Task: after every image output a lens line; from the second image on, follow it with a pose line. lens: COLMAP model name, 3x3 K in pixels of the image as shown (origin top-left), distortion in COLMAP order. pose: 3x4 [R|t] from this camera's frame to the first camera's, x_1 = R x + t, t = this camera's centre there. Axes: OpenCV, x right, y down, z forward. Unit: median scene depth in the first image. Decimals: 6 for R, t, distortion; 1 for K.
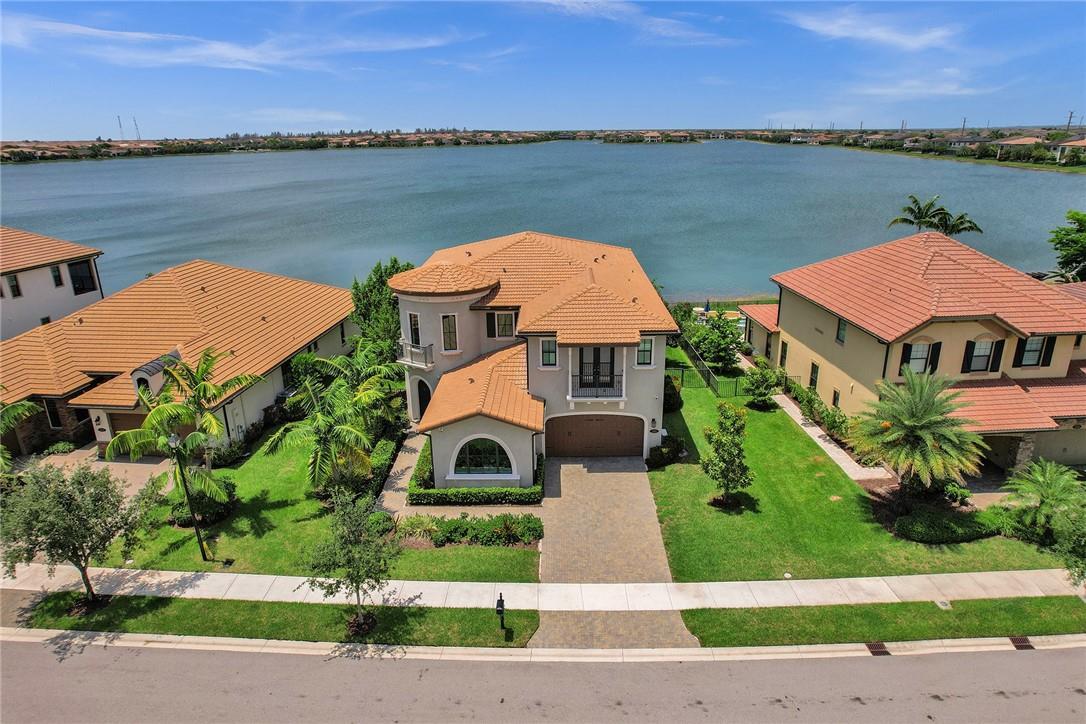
lens RADIAL K [[698.9, 0, 543.0], [0, 698.9, 362.0], [0, 0, 1]] dist [-0.086731, 0.071359]
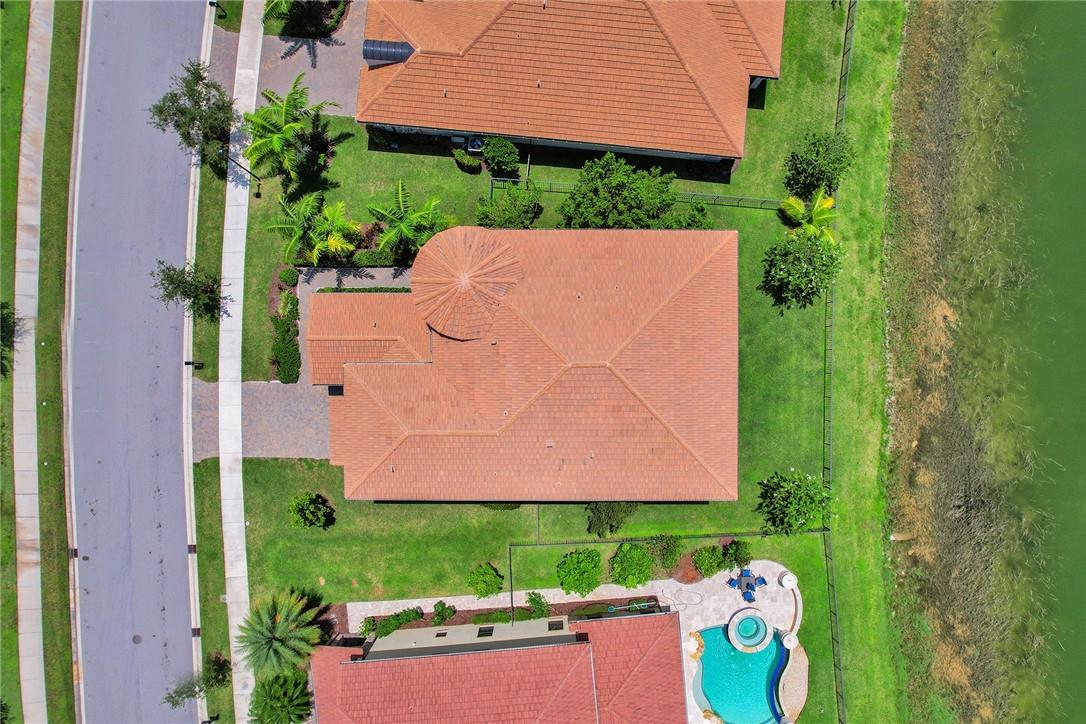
lens RADIAL K [[698.9, 0, 543.0], [0, 698.9, 362.0], [0, 0, 1]] dist [-0.086731, 0.071359]
pose [[0.017461, 0.999792, 0.010573, -0.051072], [-0.318829, -0.004455, 0.947802, -1.337665], [0.947651, -0.019920, 0.318685, 0.981896]]
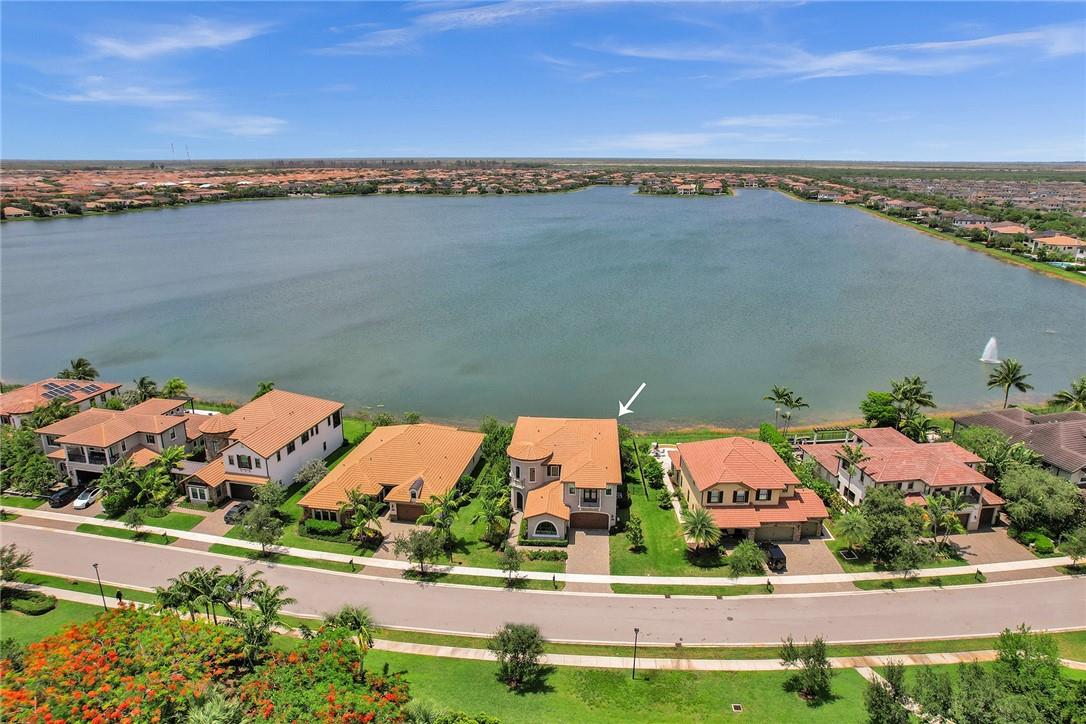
lens RADIAL K [[698.9, 0, 543.0], [0, 698.9, 362.0], [0, 0, 1]] dist [-0.086731, 0.071359]
pose [[0.998426, 0.031116, -0.046670, 0.006745], [-0.033273, 0.998380, -0.046165, -0.390102], [0.045158, 0.047645, 0.997843, -1.754820]]
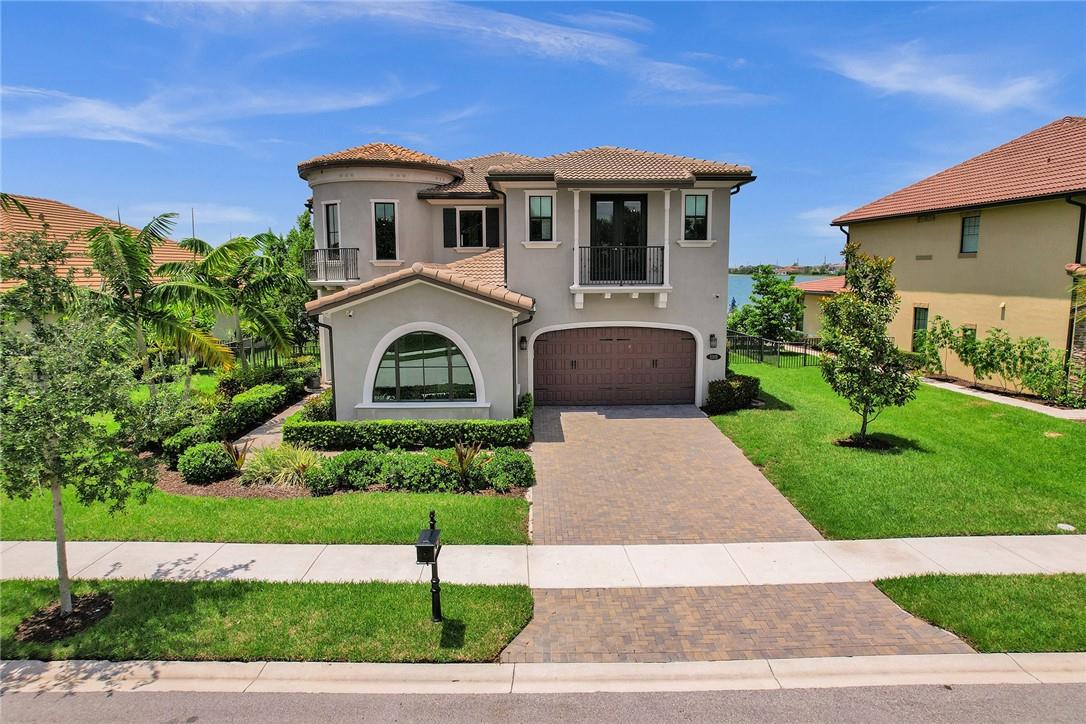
lens RADIAL K [[698.9, 0, 543.0], [0, 698.9, 362.0], [0, 0, 1]] dist [-0.086731, 0.071359]
pose [[0.999393, 0.002534, 0.034734, -0.010622], [0.004237, 0.981098, -0.193466, 0.243805], [-0.034567, 0.193496, 0.980492, 0.456811]]
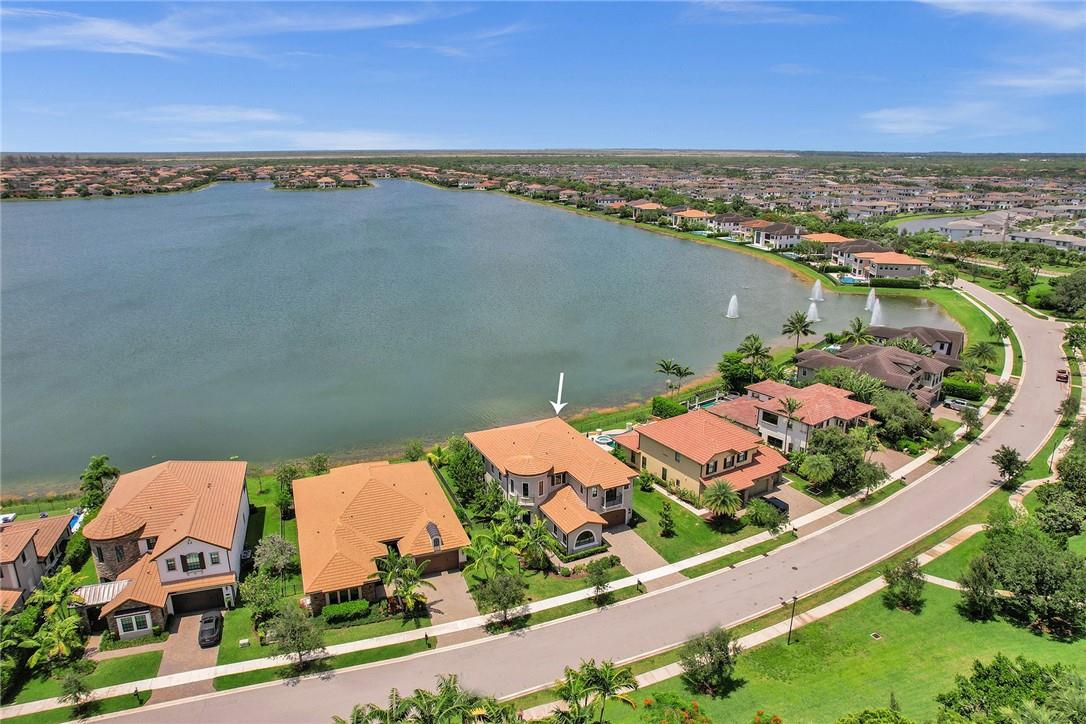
lens RADIAL K [[698.9, 0, 543.0], [0, 698.9, 362.0], [0, 0, 1]] dist [-0.086731, 0.071359]
pose [[0.891625, -0.117928, 0.437147, -1.309724], [0.135064, 0.990803, -0.008196, -0.525965], [-0.432160, 0.066351, 0.899353, -1.338774]]
